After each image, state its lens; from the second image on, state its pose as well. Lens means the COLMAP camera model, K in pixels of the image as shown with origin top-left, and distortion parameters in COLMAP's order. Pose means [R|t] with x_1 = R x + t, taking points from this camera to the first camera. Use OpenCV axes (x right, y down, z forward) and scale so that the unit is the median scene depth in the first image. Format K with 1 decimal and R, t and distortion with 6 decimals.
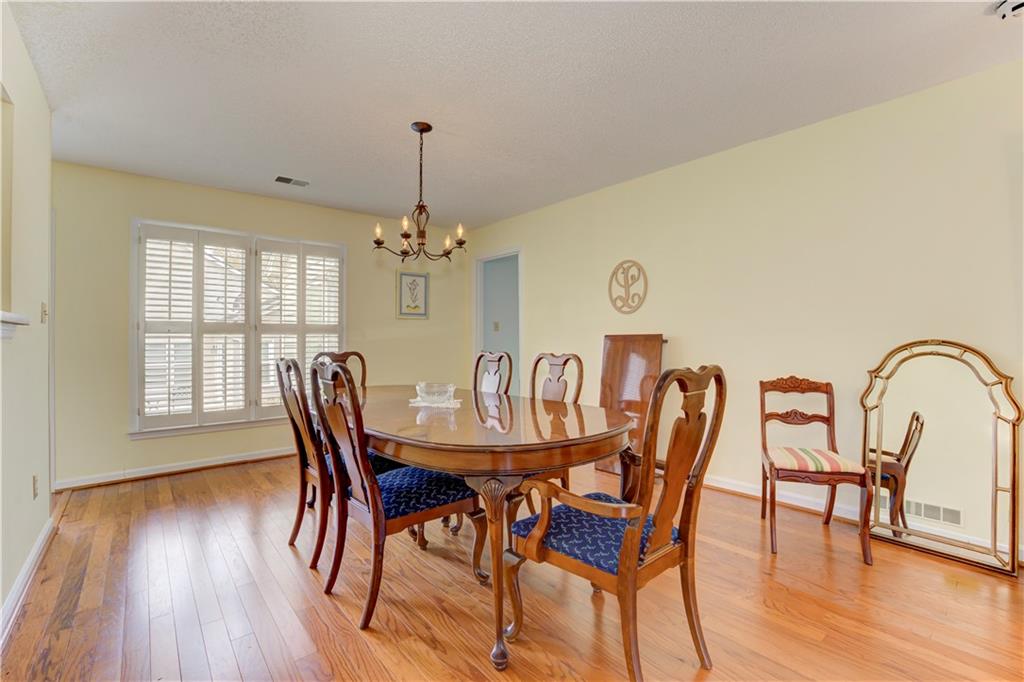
lens RADIAL K [[412.5, 0, 503.5], [0, 412.5, 336.6], [0, 0, 1]] dist [-0.002308, -0.000078]
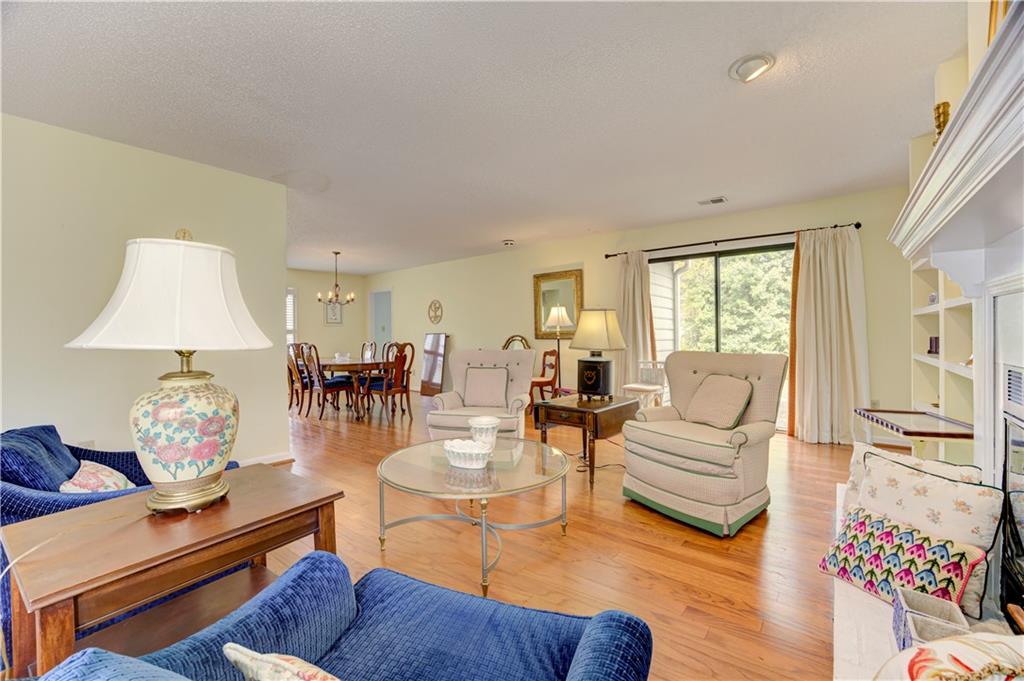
lens RADIAL K [[412.5, 0, 503.5], [0, 412.5, 336.1], [0, 0, 1]] dist [-0.002308, -0.000078]
pose [[0.985194, -0.010945, 0.171092, 0.285822], [0.009184, 0.999896, 0.011083, -0.012242], [-0.171195, -0.009347, 0.985193, -1.278740]]
